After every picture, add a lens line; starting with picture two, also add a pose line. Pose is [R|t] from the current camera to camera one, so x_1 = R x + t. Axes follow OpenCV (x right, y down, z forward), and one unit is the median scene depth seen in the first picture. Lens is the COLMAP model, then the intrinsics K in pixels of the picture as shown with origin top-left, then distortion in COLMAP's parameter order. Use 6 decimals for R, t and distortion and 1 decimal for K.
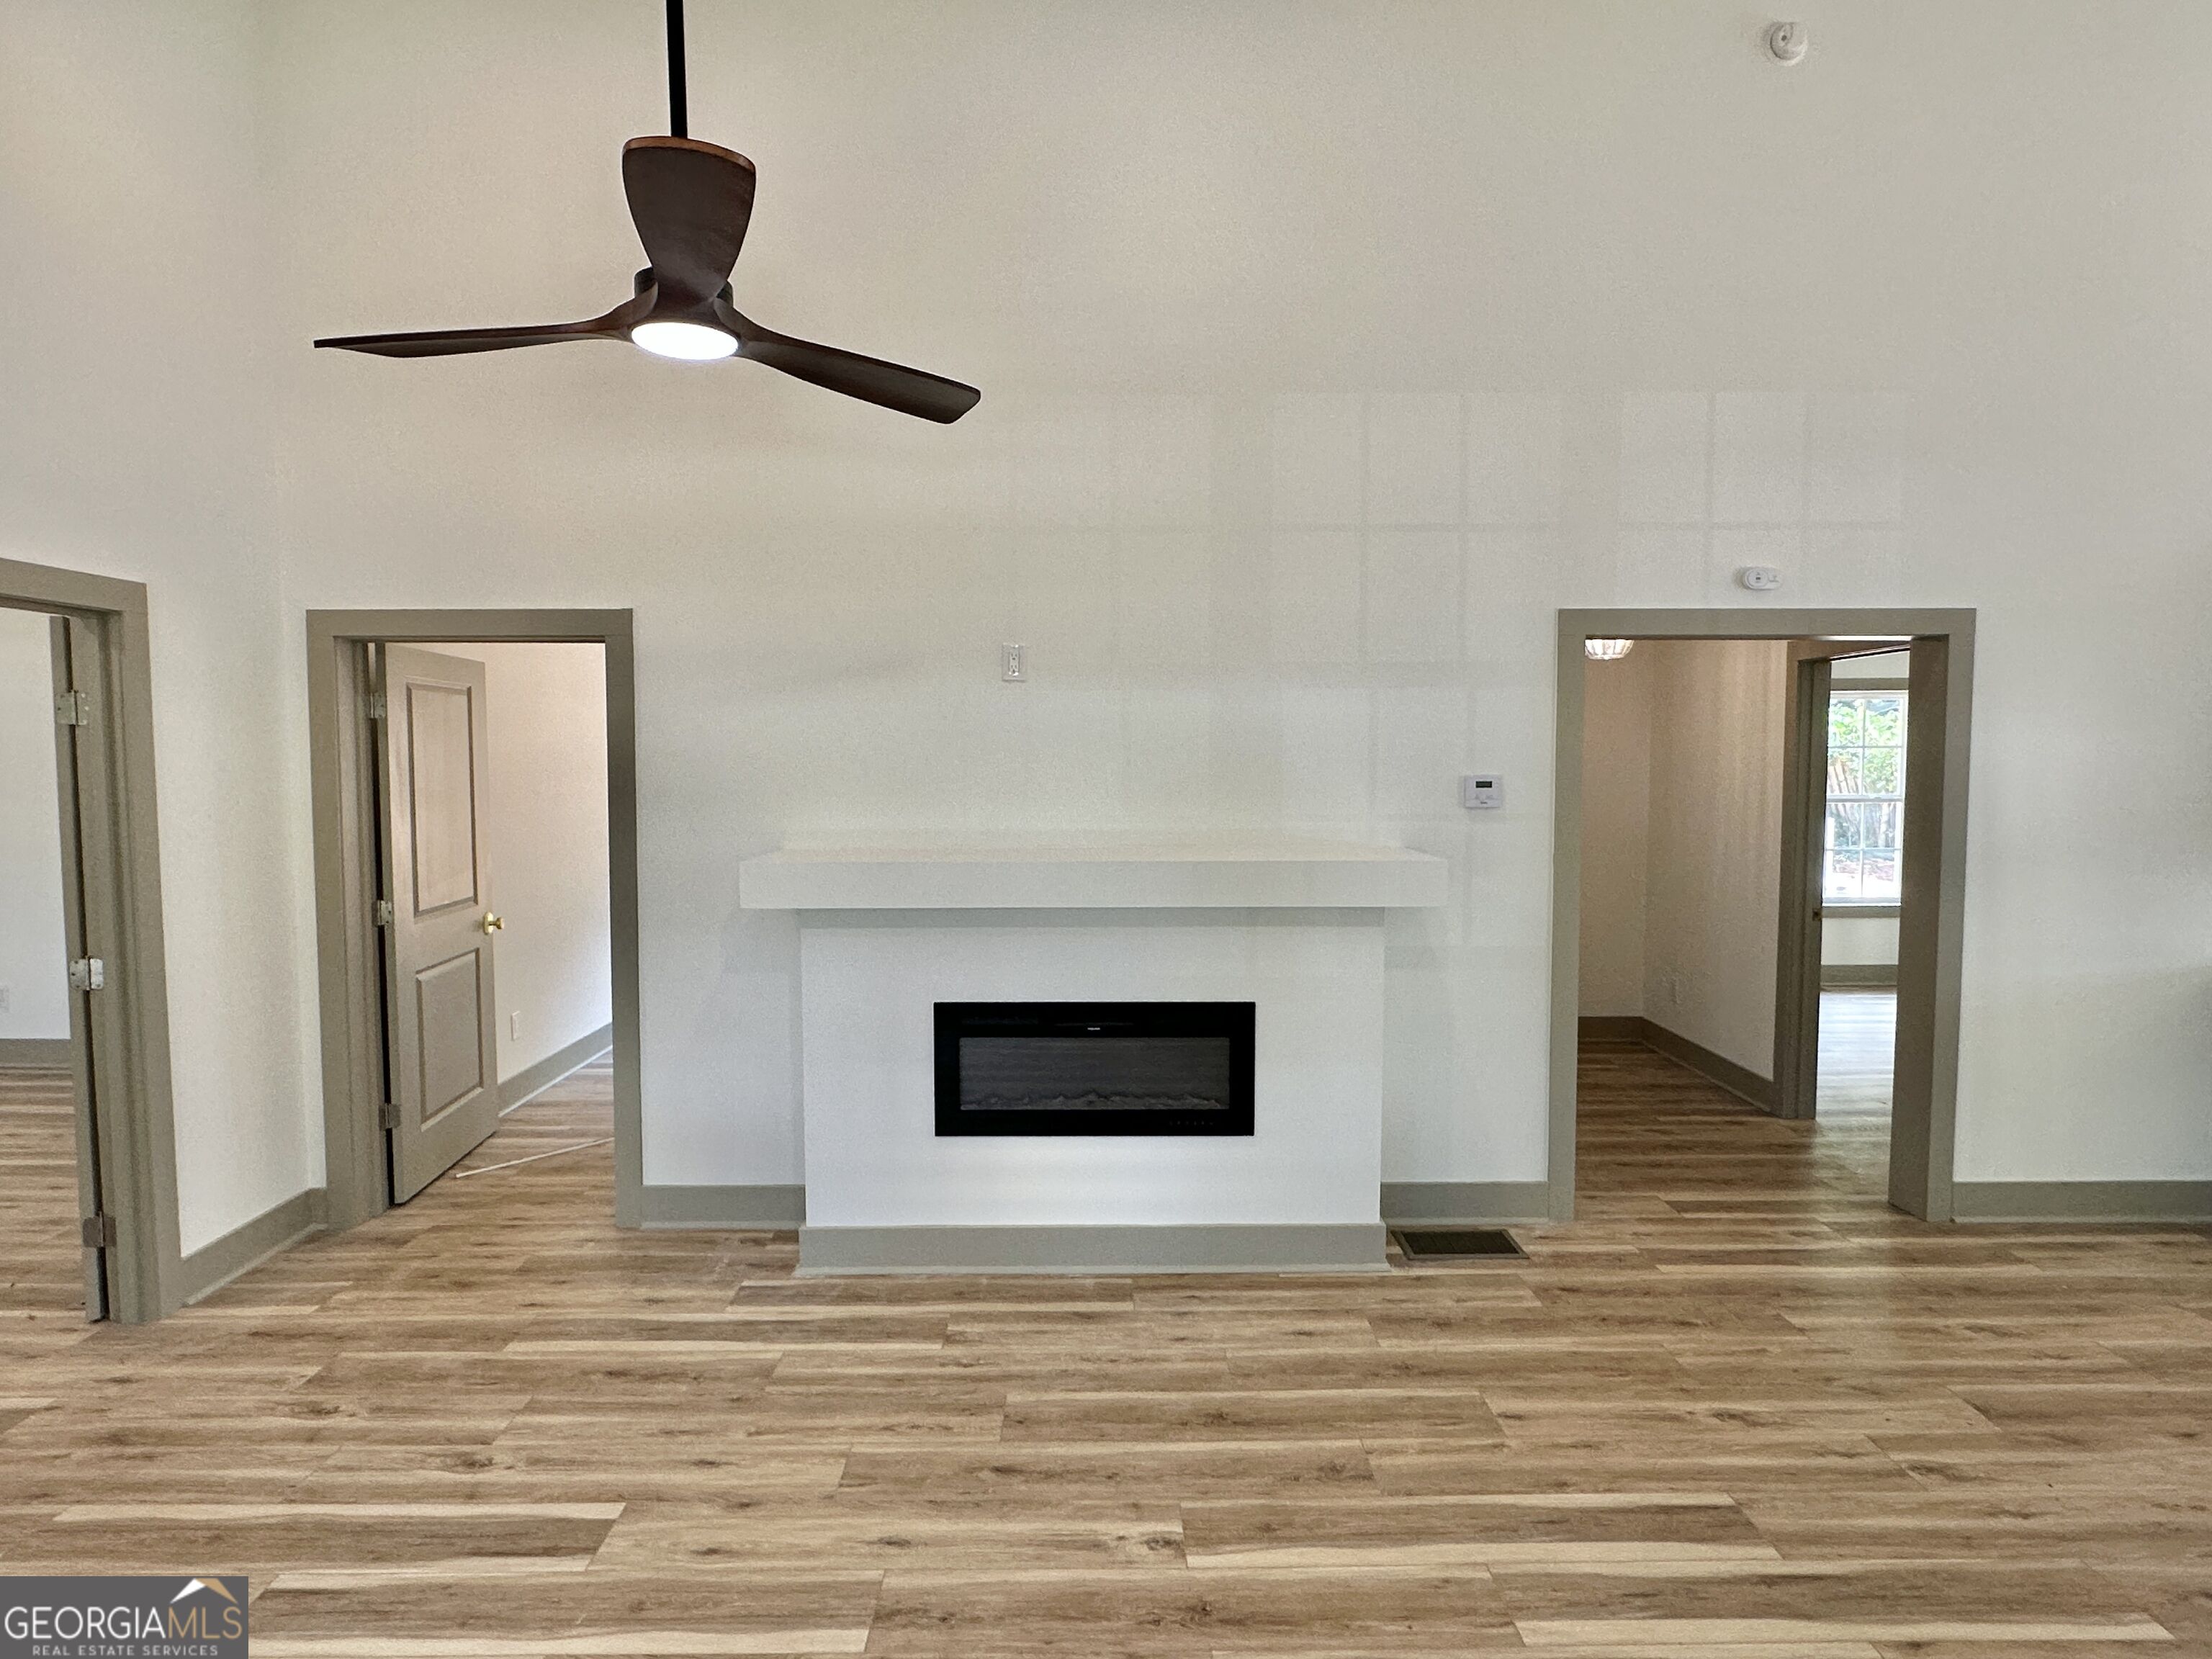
lens RADIAL K [[1213.7, 0, 1106.0], [0, 1213.7, 829.5], [0, 0, 1]] dist [0.001895, -0.003868]
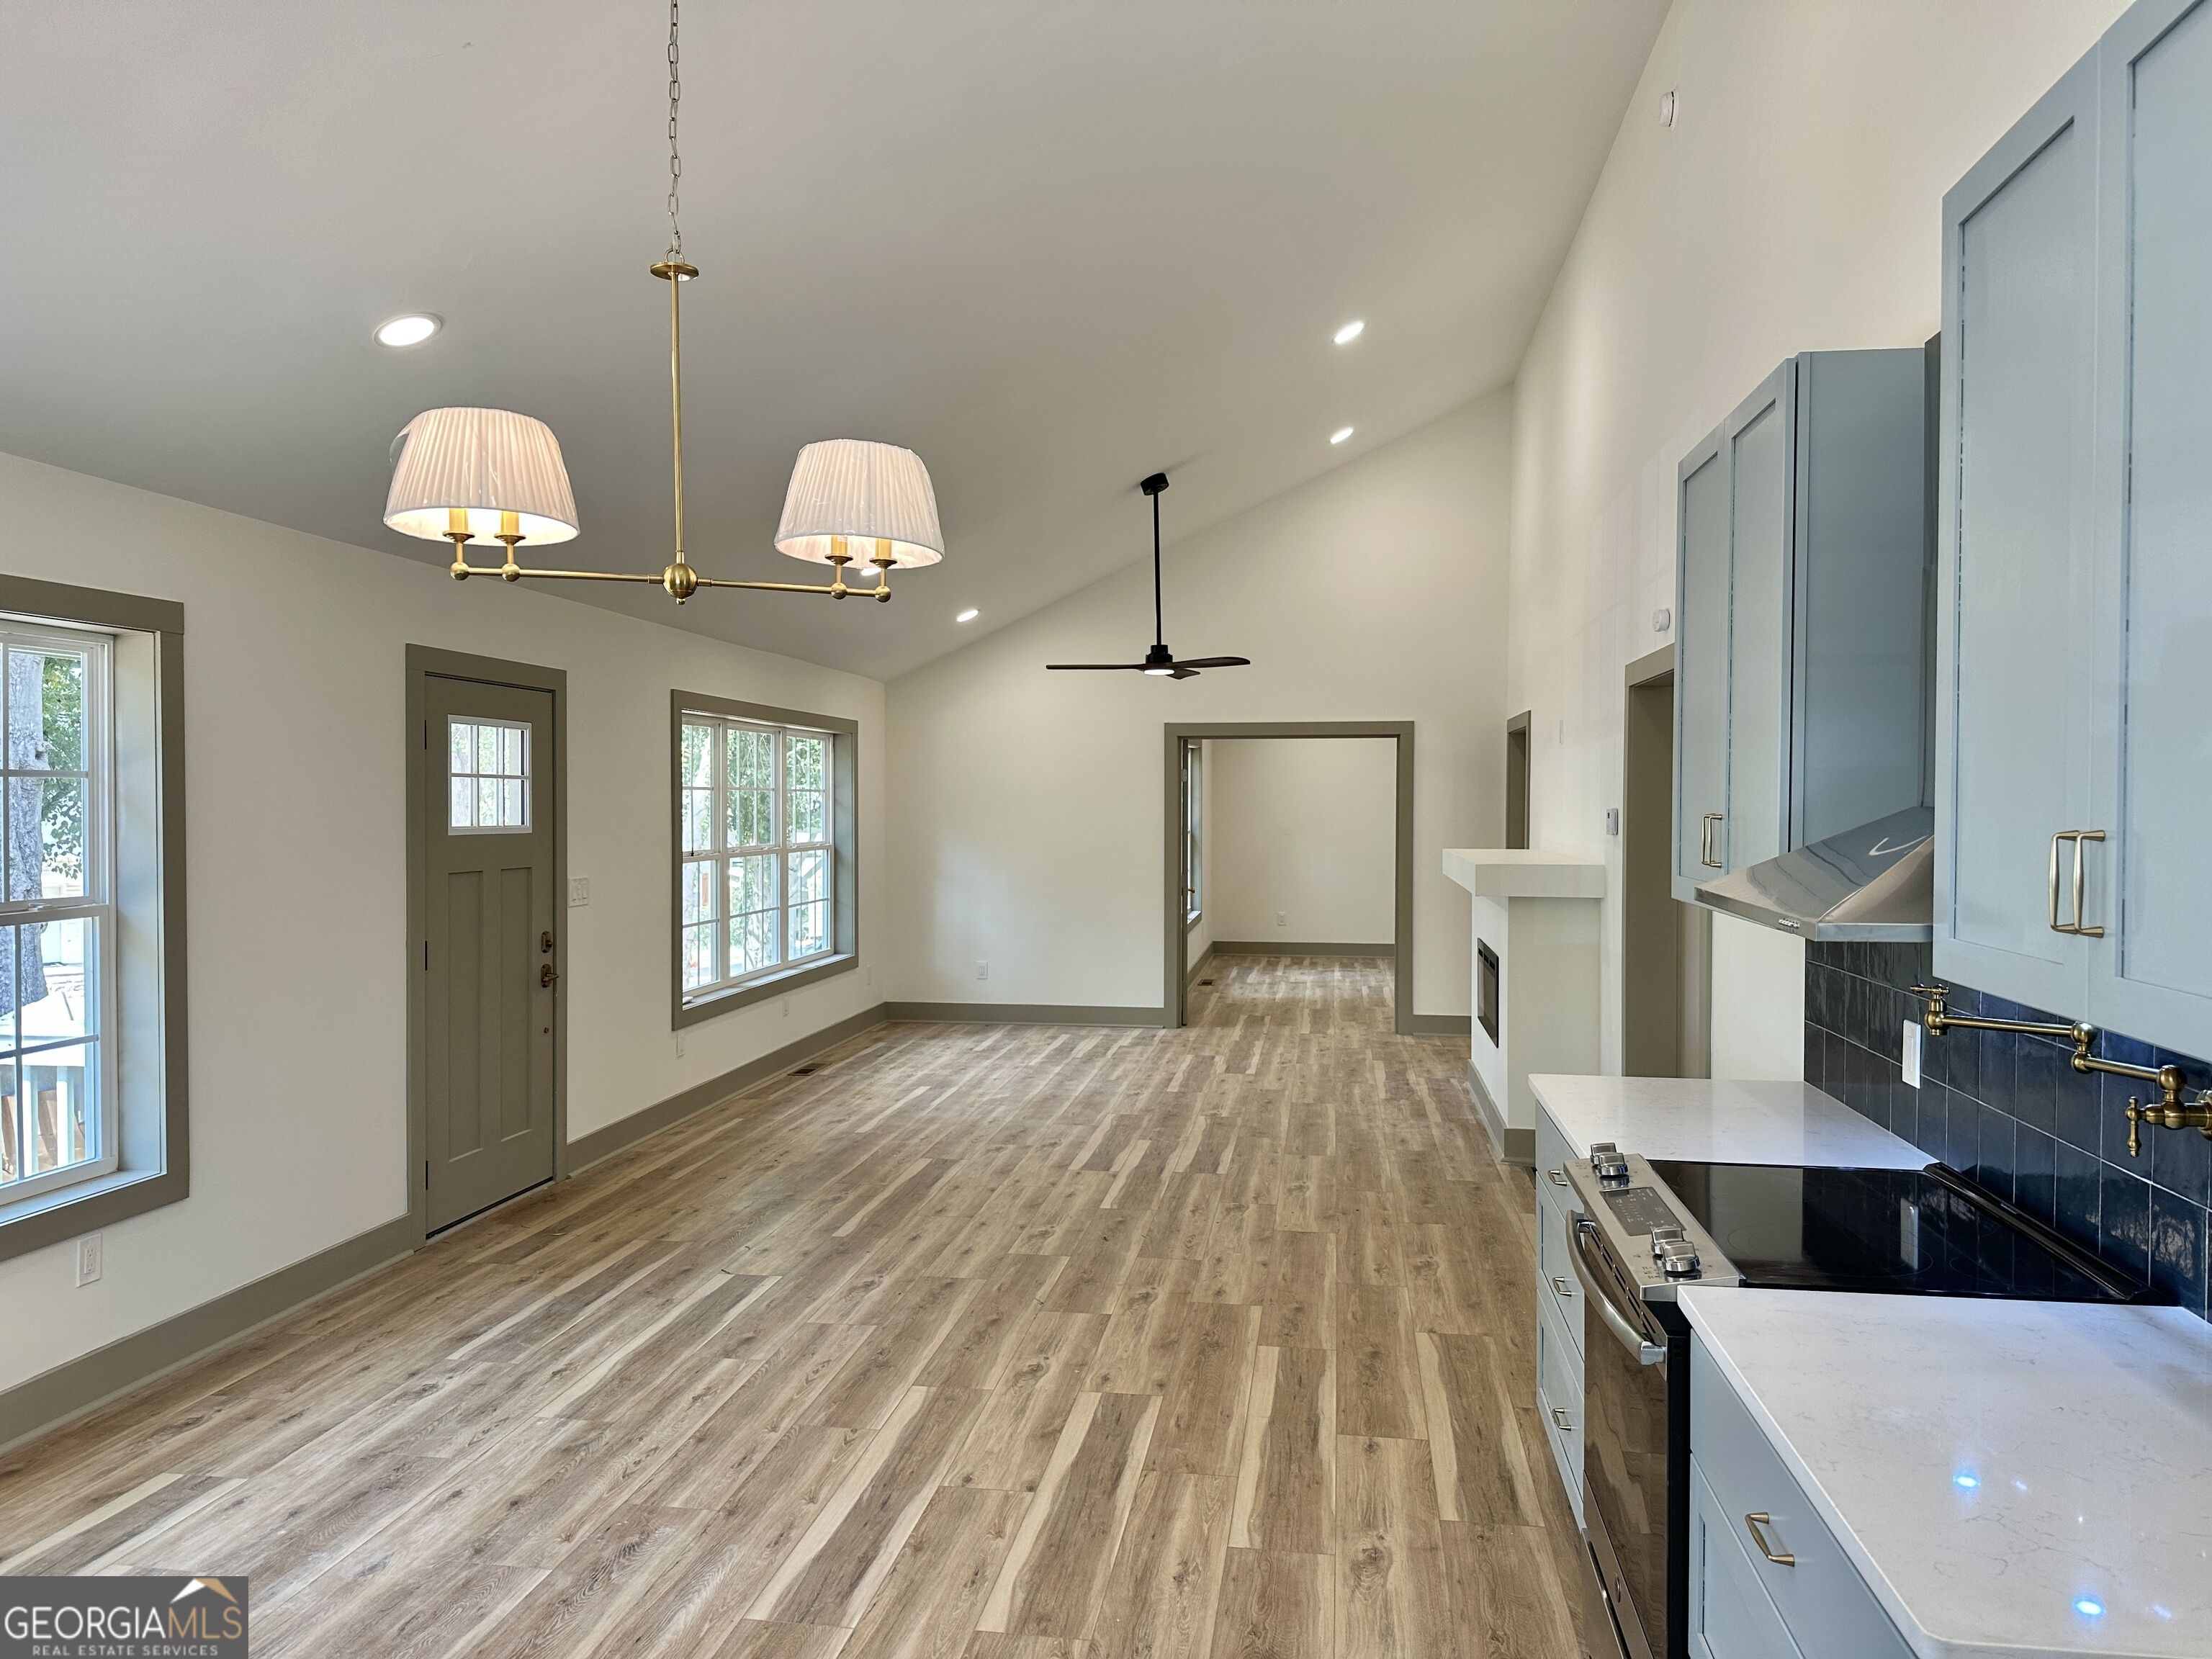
lens RADIAL K [[1554.1, 0, 1106.0], [0, 1554.1, 829.5], [0, 0, 1]] dist [0.103123, -0.146553]
pose [[-0.151895, 0.023980, -0.988106, 2.238144], [-0.061264, 0.997555, 0.033627, -0.053401], [0.986496, 0.065643, -0.150054, 0.863268]]
